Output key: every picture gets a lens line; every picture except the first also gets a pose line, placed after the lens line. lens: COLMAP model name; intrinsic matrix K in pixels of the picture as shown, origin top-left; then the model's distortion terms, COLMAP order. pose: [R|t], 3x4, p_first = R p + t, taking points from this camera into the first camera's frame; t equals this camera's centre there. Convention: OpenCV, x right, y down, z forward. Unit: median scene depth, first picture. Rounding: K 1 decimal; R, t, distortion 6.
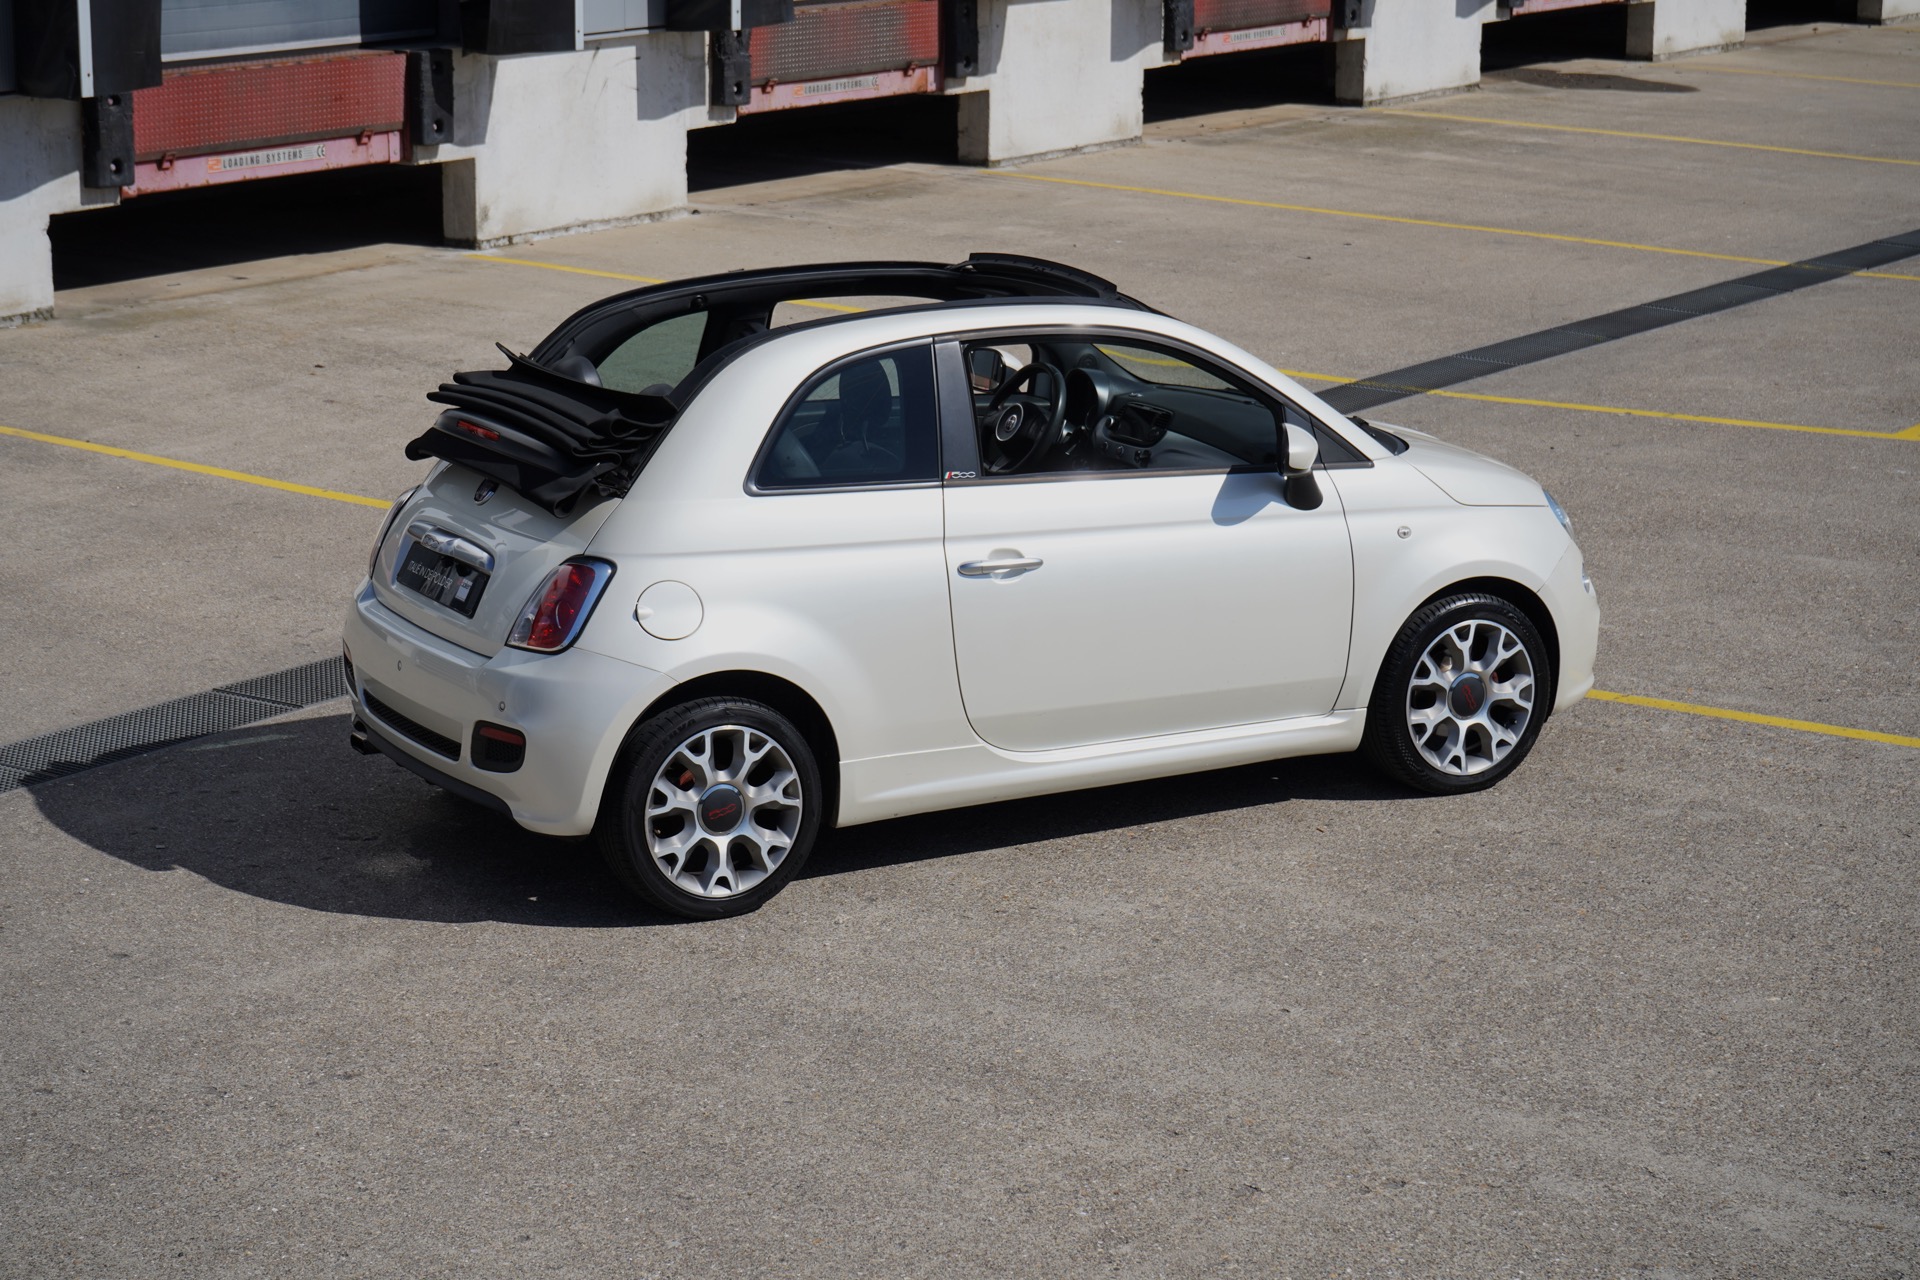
lens RADIAL K [[3871.7, 0, 957.4], [0, 3871.7, 639.3], [0, 0, 1]] dist [-0.032435, 0.000000]
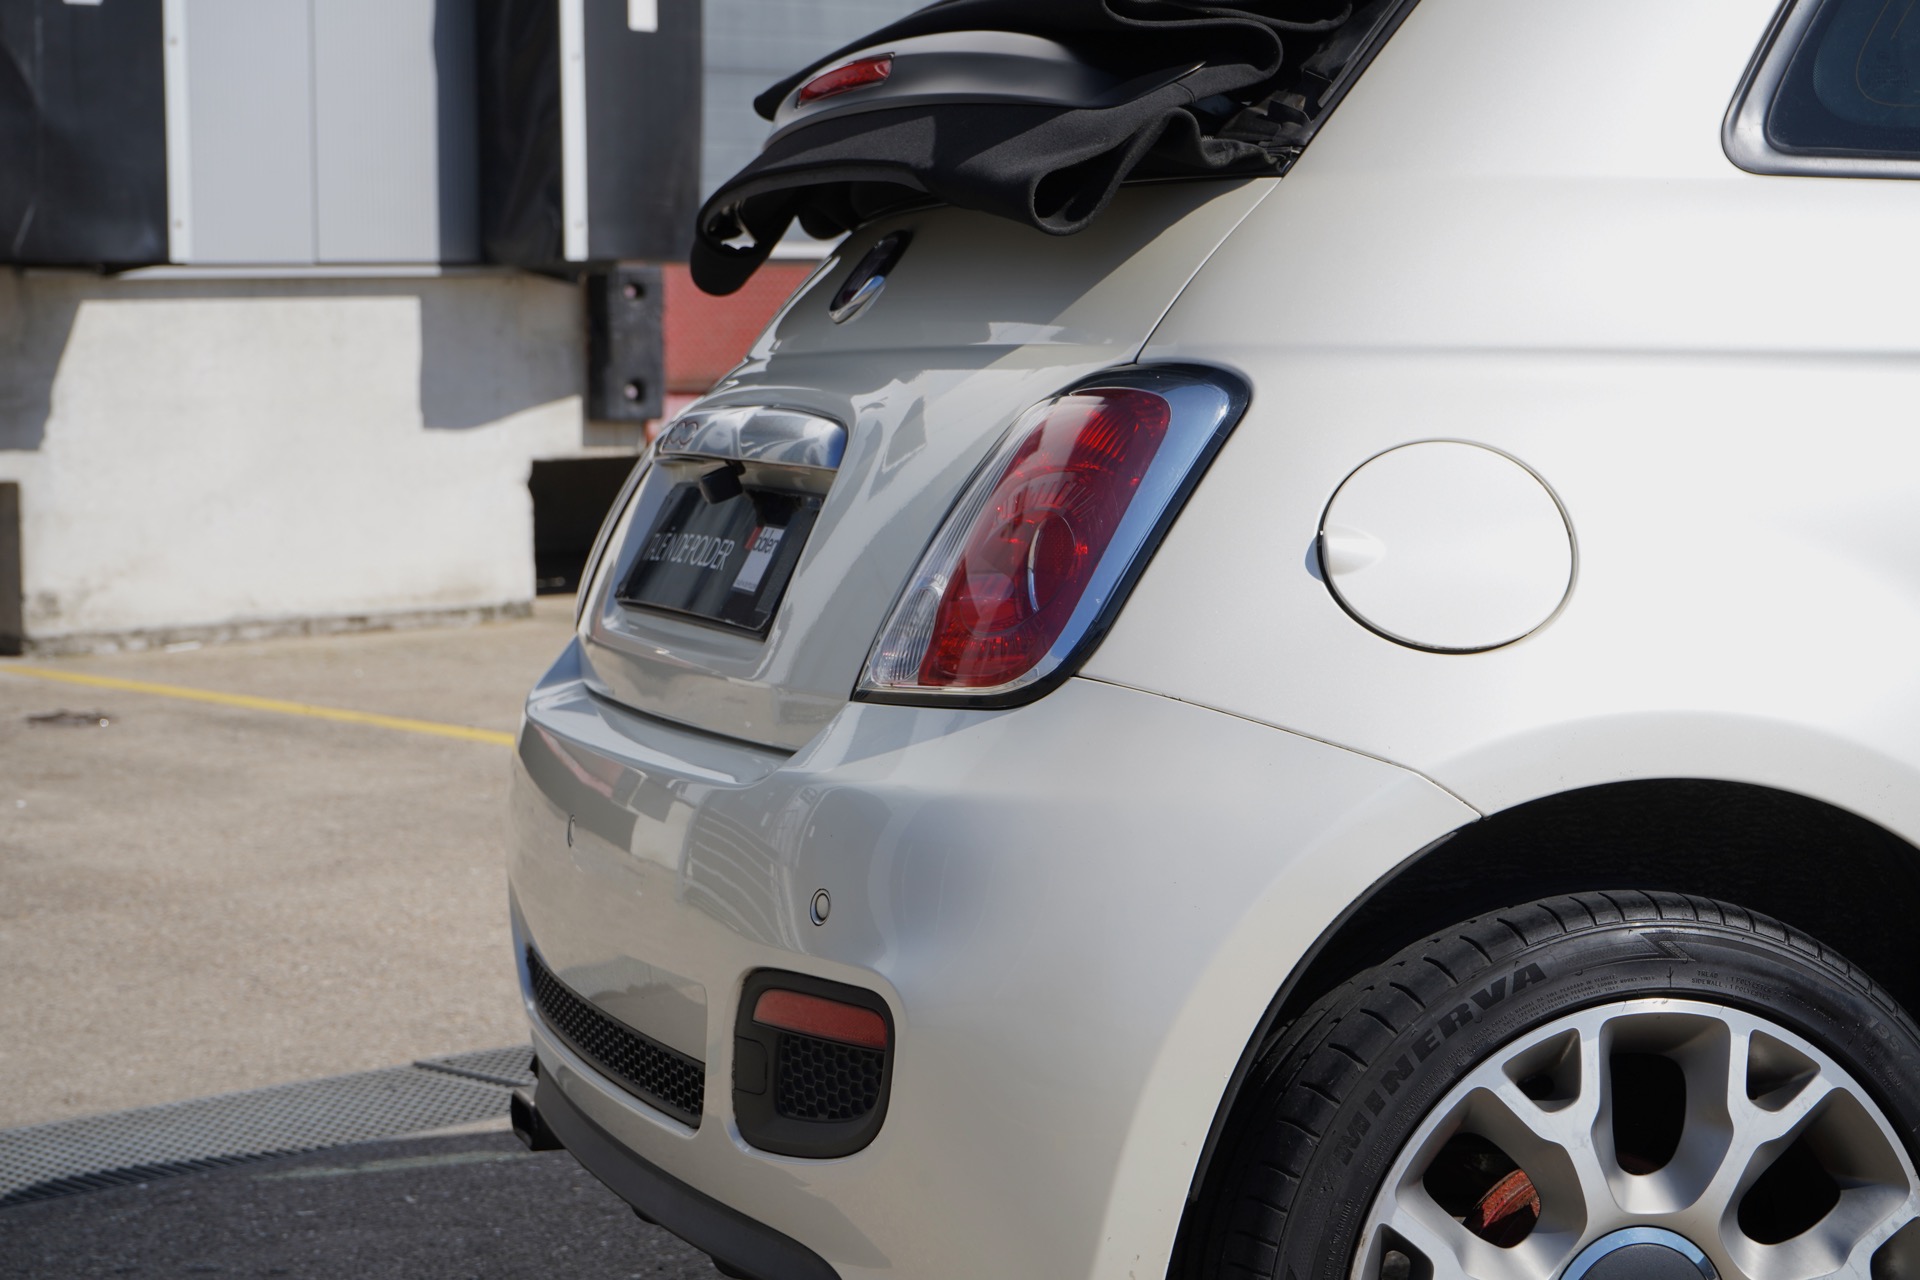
lens RADIAL K [[3871.7, 0, 955.7], [0, 3871.7, 644.0], [0, 0, 1]] dist [-0.032435, 0.000000]
pose [[0.977615, -0.006335, -0.210307, -0.026997], [-0.027275, 0.987297, -0.156530, 0.021580], [0.208627, 0.158762, 0.965023, 0.386821]]
